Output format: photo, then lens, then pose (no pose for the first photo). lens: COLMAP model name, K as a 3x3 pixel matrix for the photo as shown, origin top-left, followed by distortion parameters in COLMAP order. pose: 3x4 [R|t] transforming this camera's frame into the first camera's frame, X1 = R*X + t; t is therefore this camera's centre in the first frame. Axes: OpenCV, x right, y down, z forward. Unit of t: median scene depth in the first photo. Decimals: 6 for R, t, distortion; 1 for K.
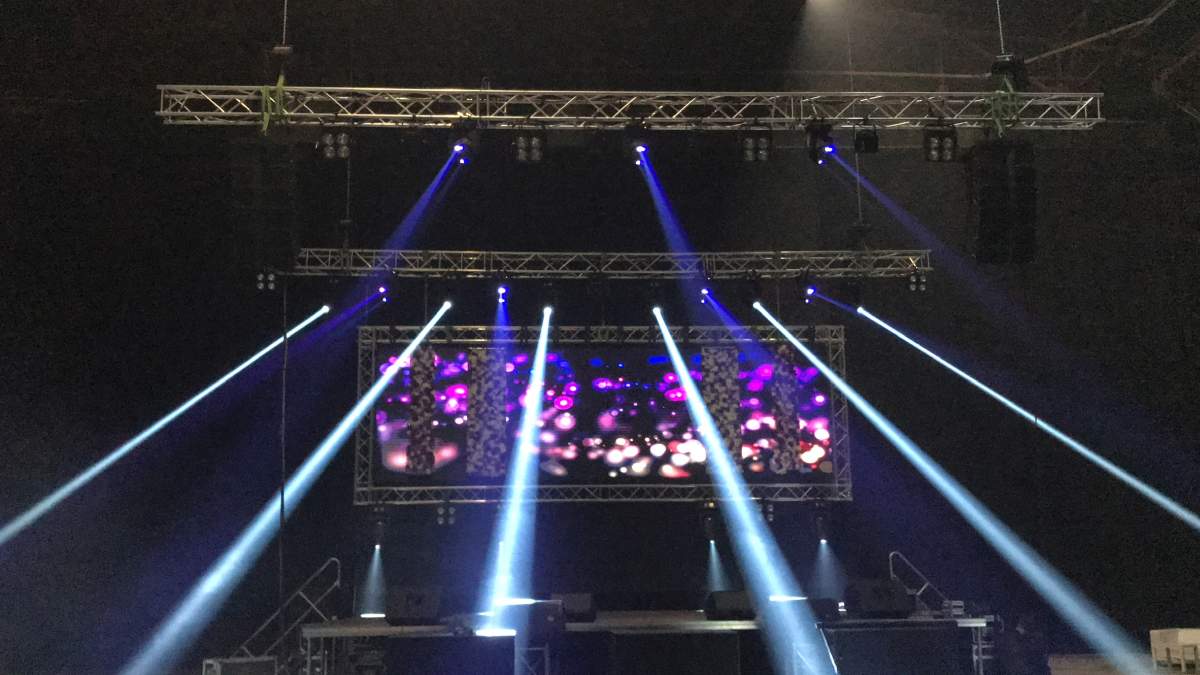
lens RADIAL K [[1148.4, 0, 597.7], [0, 1148.4, 315.7], [0, 0, 1]] dist [0.016020, -0.003692]
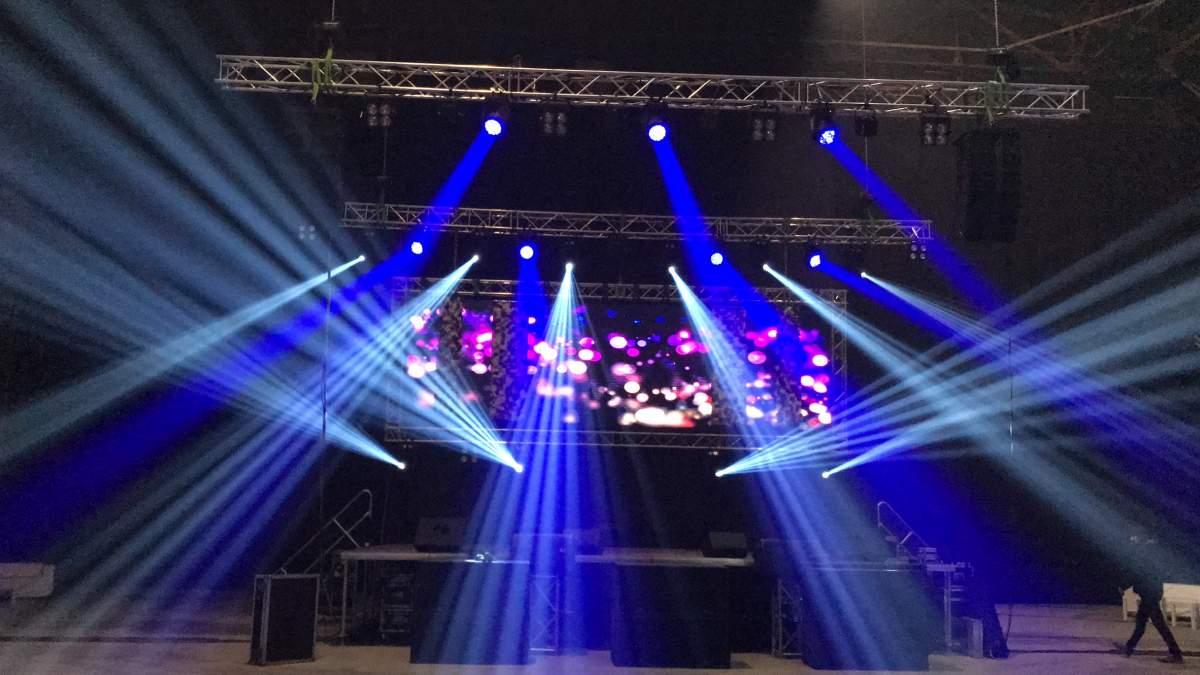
lens RADIAL K [[1142.5, 0, 603.2], [0, 1142.5, 302.0], [0, 0, 1]] dist [0.010659, -0.001420]
pose [[0.999394, 0.031497, -0.014795, 0.005245], [-0.030948, 0.998873, 0.035999, -0.011971], [0.015912, -0.035520, 0.999242, -0.064055]]
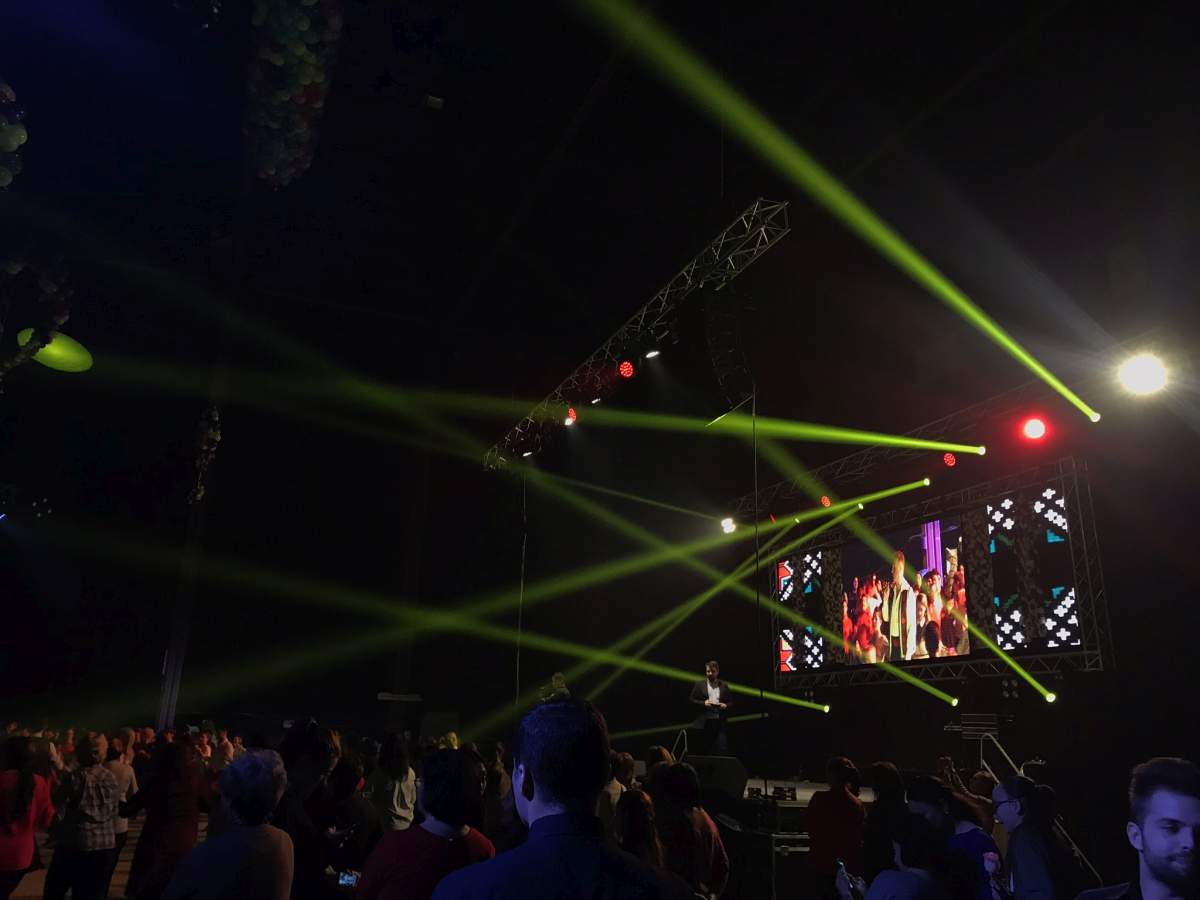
lens RADIAL K [[974.4, 0, 603.6], [0, 974.4, 425.5], [0, 0, 1]] dist [0.075110, -0.186568]
pose [[0.309538, -0.265983, -0.912929, 0.788048], [0.204903, 0.956184, -0.209111, 0.070145], [0.928548, -0.122334, 0.350475, 0.468175]]
